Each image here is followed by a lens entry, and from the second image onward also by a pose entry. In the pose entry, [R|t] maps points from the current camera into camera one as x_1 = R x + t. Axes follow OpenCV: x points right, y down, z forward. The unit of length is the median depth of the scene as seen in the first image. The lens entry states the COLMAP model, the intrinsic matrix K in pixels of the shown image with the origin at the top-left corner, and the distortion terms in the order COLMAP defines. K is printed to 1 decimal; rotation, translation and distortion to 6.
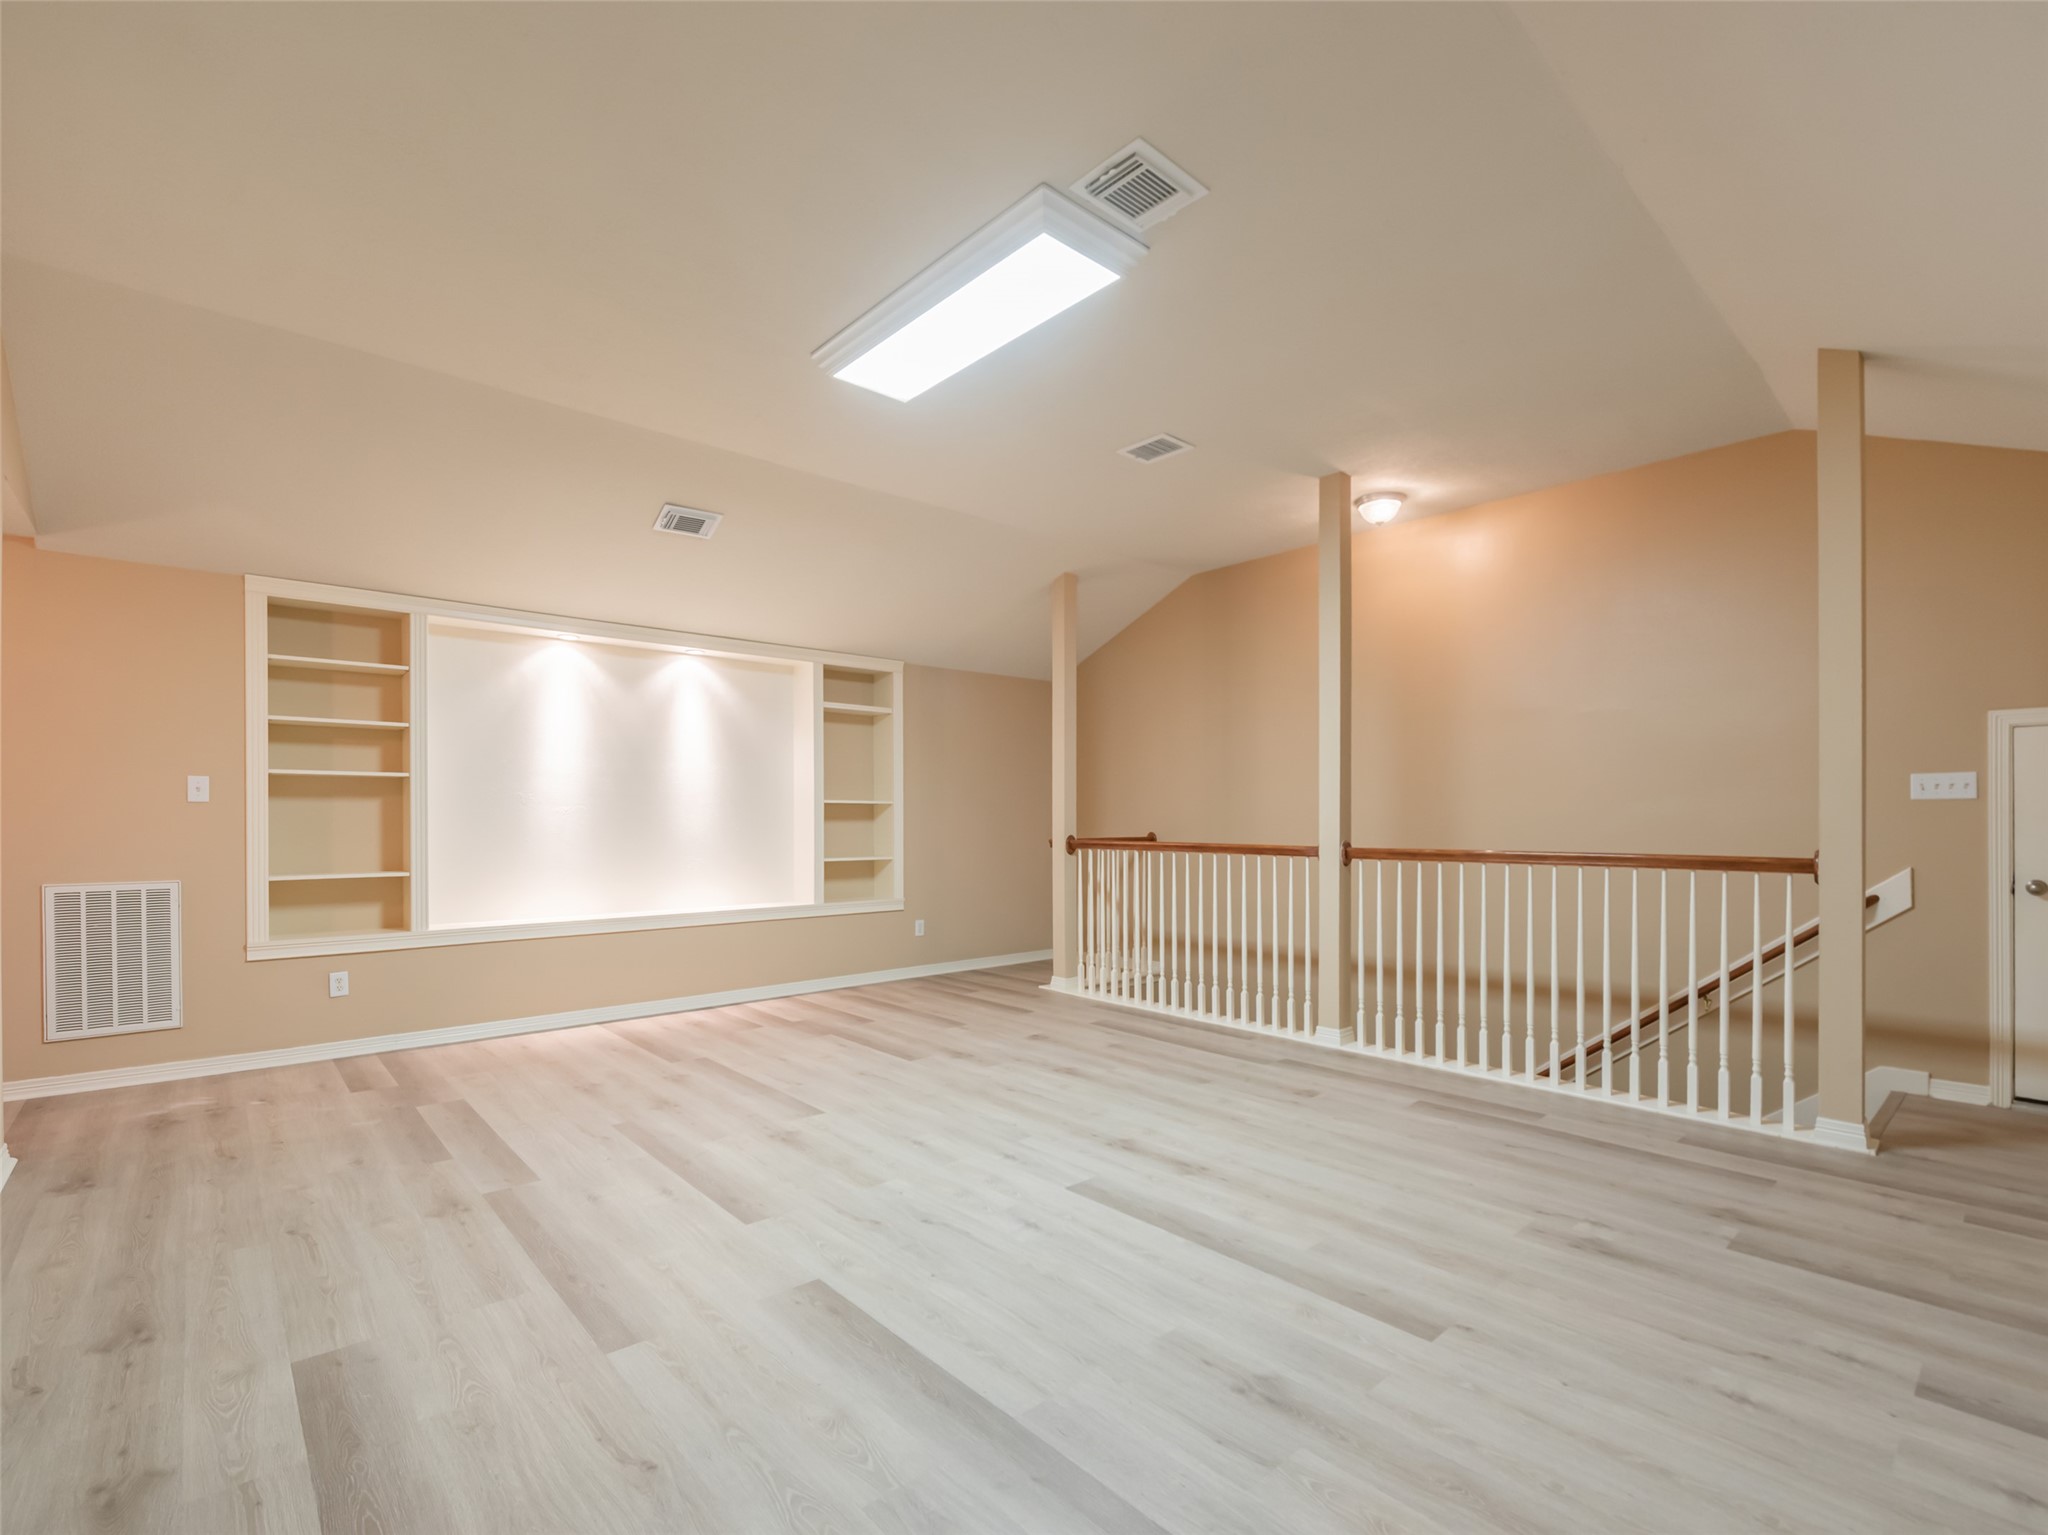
lens RADIAL K [[924.6, 0, 1011.8], [0, 924.6, 760.1], [0, 0, 1]] dist [-0.001466, -0.001587]
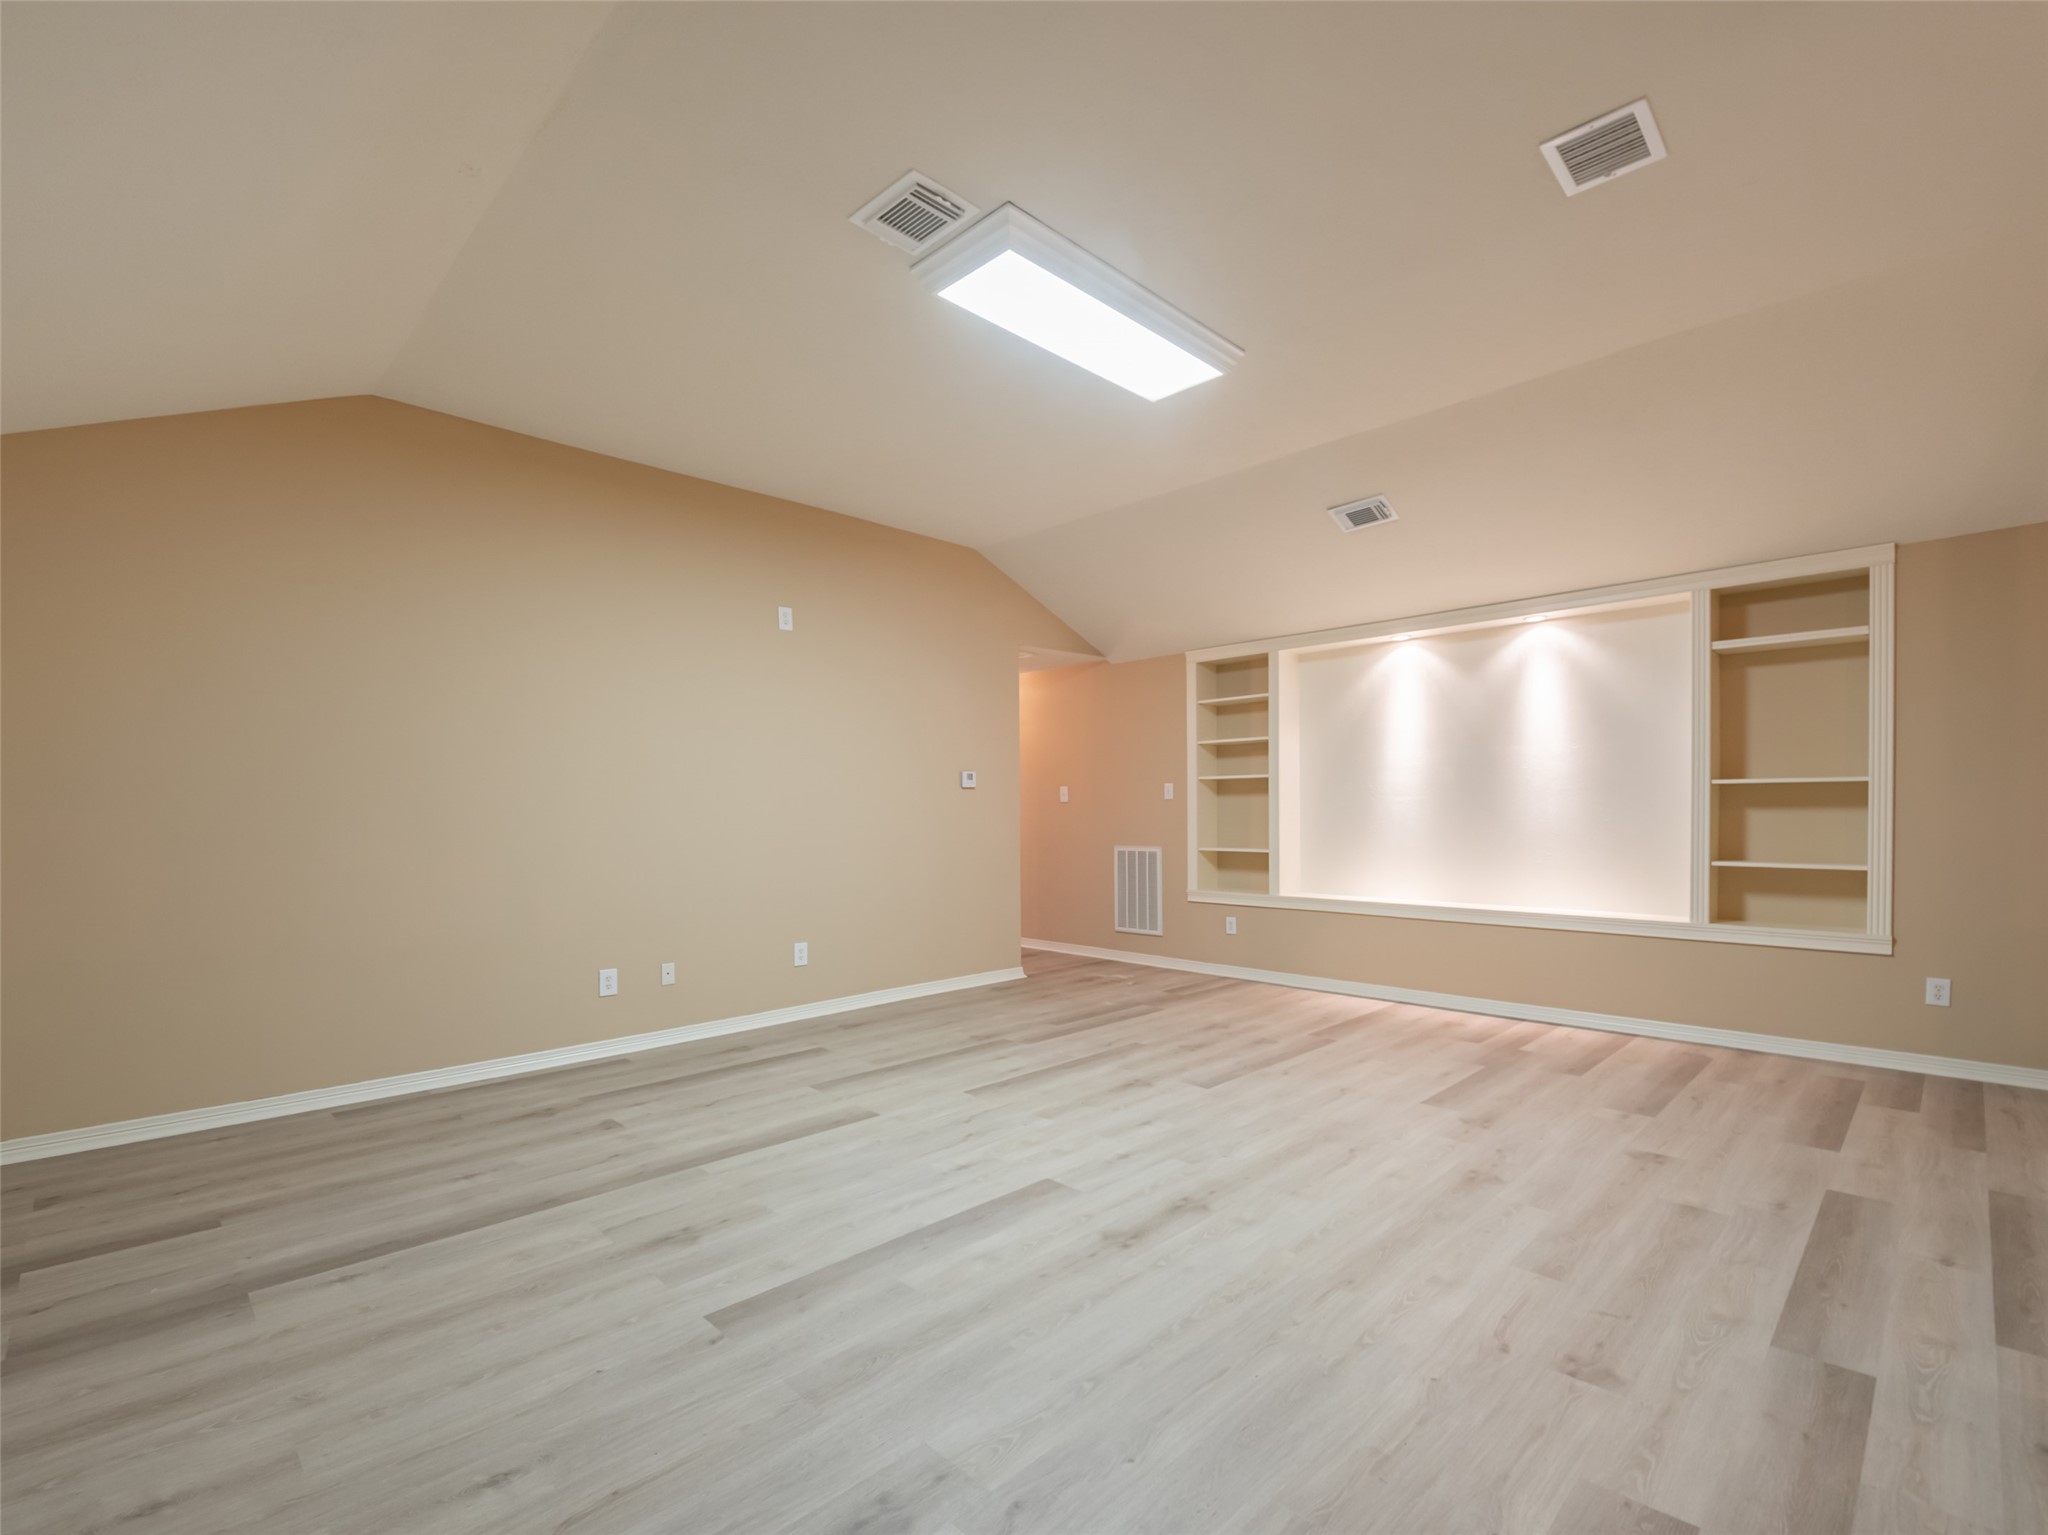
lens RADIAL K [[938.2, 0, 1013.6], [0, 938.2, 761.3], [0, 0, 1]] dist [-0.002033, -0.000870]
pose [[0.055624, -0.052619, -0.997064, 0.790455], [0.069375, 0.996401, -0.048714, 0.042756], [0.996039, -0.066462, 0.059074, 0.674149]]
